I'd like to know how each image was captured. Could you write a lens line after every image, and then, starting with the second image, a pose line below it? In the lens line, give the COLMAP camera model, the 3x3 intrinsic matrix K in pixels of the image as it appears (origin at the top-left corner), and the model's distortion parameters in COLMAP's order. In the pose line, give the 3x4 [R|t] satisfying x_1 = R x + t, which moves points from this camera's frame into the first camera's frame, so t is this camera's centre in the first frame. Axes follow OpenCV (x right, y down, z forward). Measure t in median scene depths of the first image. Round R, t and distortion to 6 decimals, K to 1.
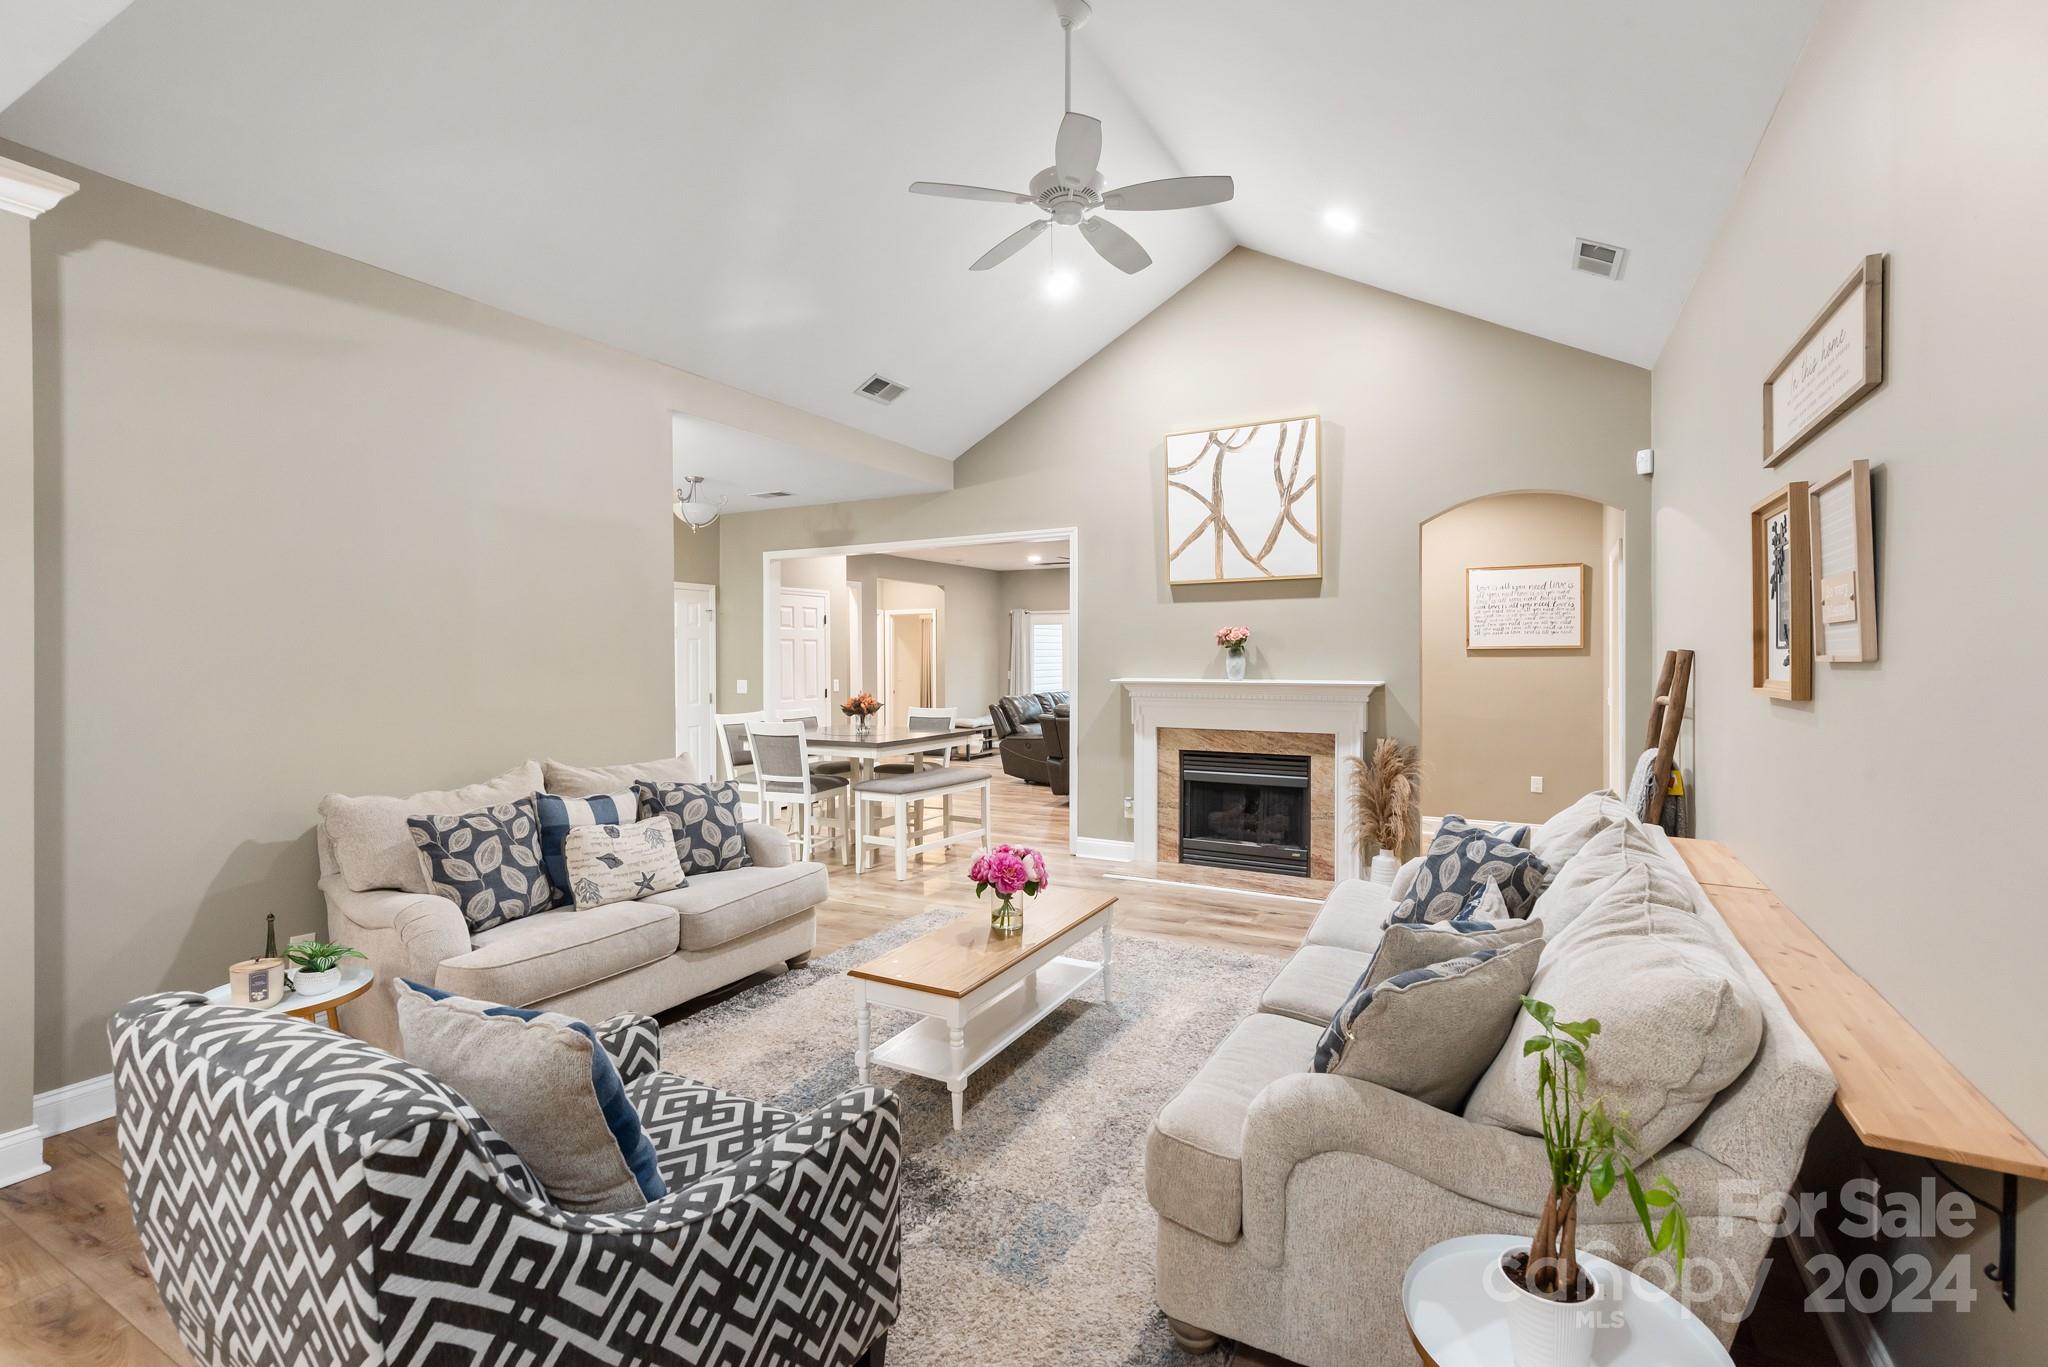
lens RADIAL K [[899.7, 0, 1027.3], [0, 899.7, 659.3], [0, 0, 1]] dist [0.001469, 0.000117]
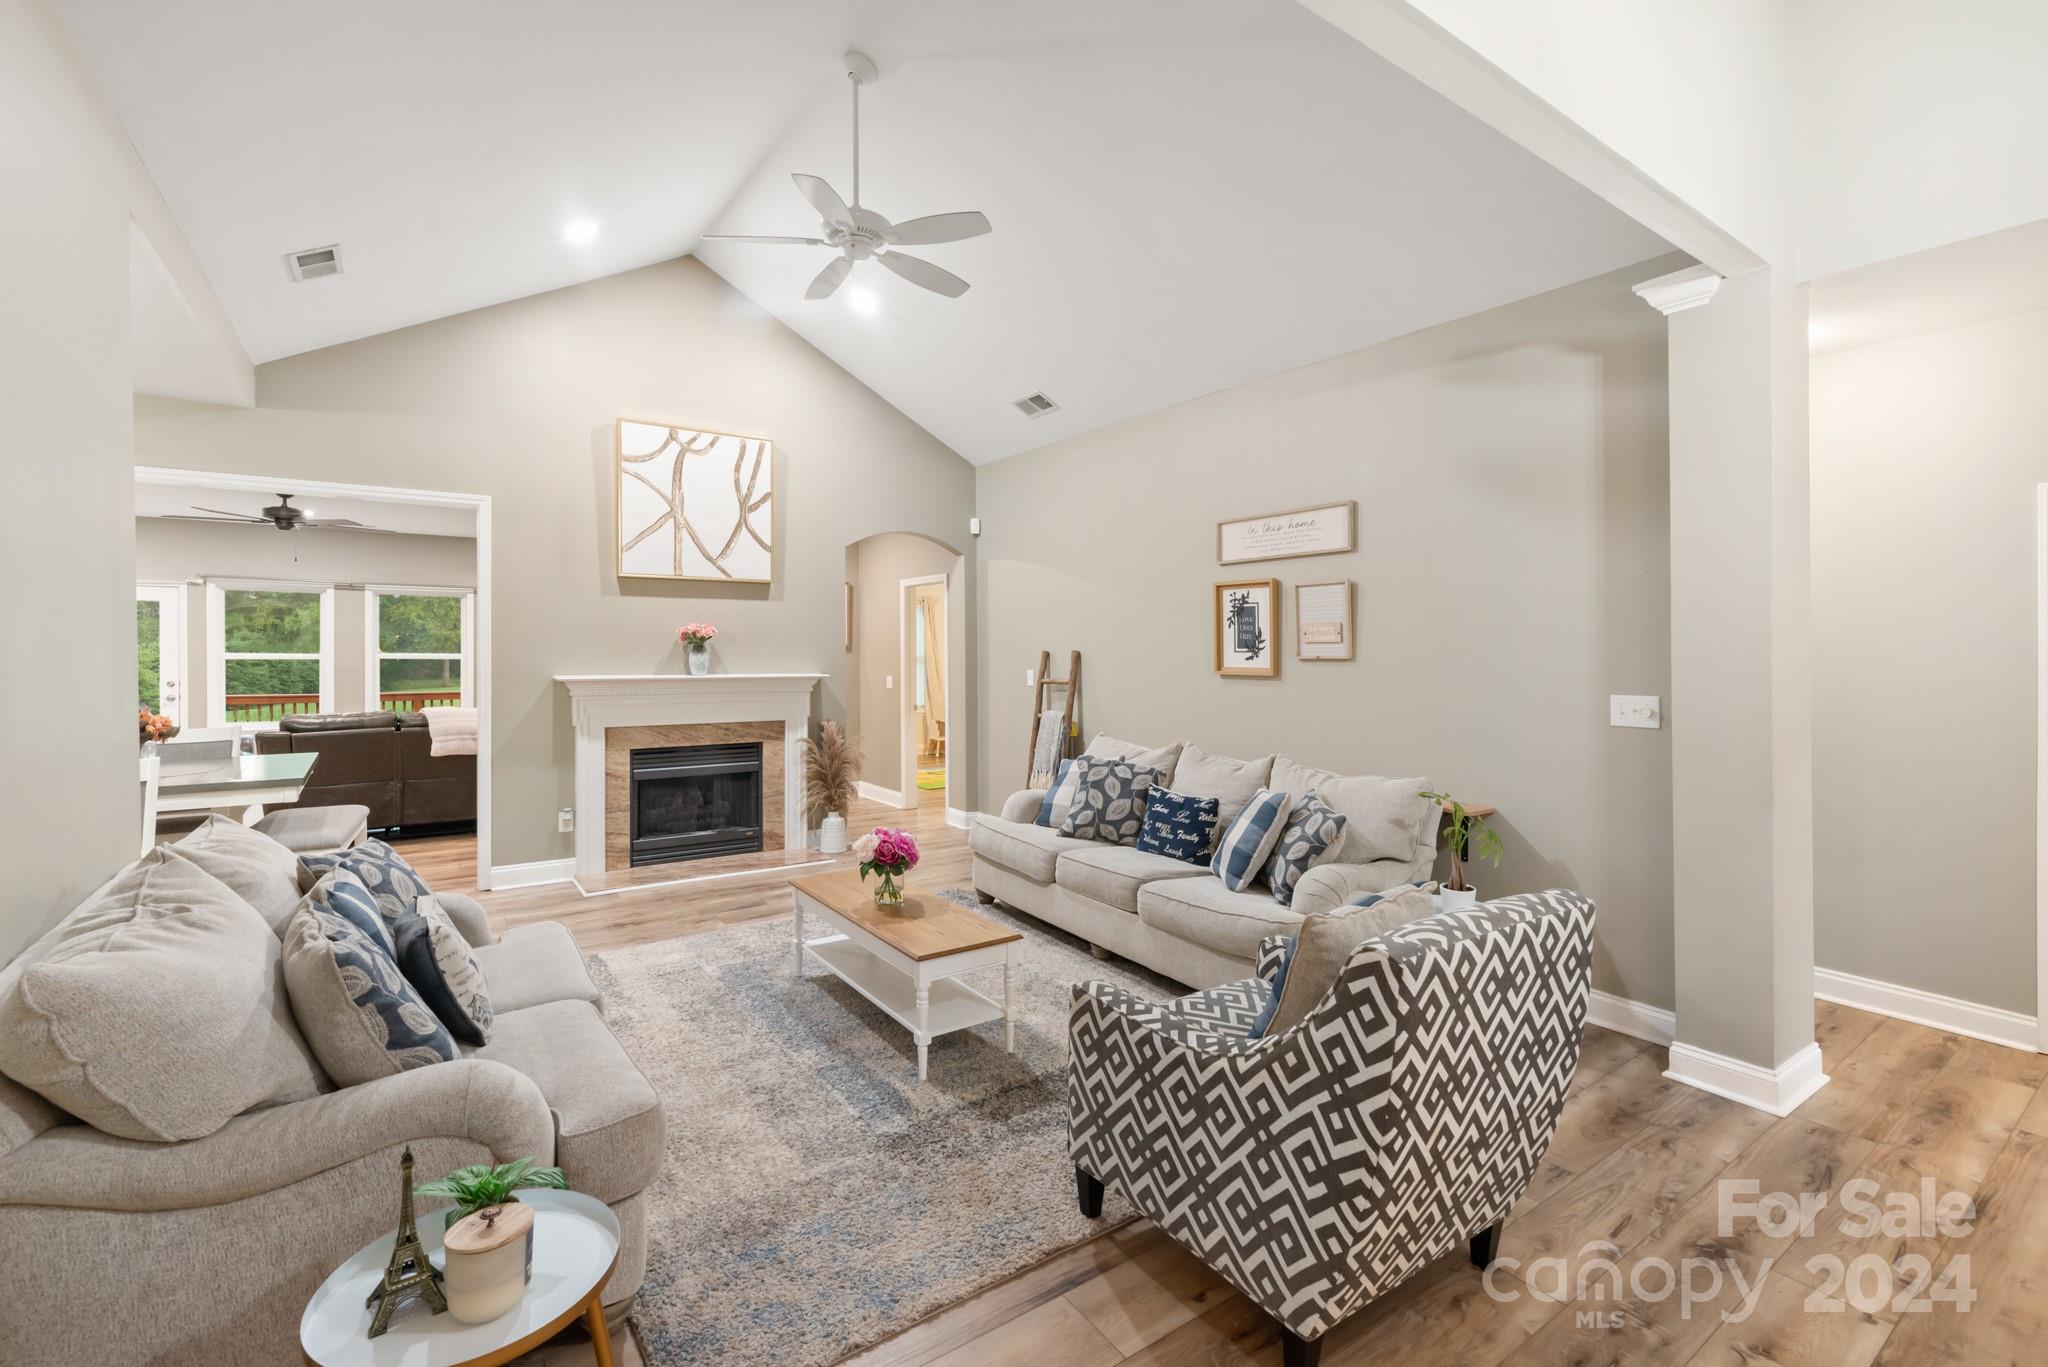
lens RADIAL K [[904.1, 0, 1028.3], [0, 904.1, 648.3], [0, 0, 1]] dist [-0.000157, -0.000256]
pose [[0.442524, 0.007883, 0.896722, -0.533109], [-0.003340, 0.999969, -0.007142, -0.001786], [-0.896751, 0.000166, 0.442536, 0.202618]]
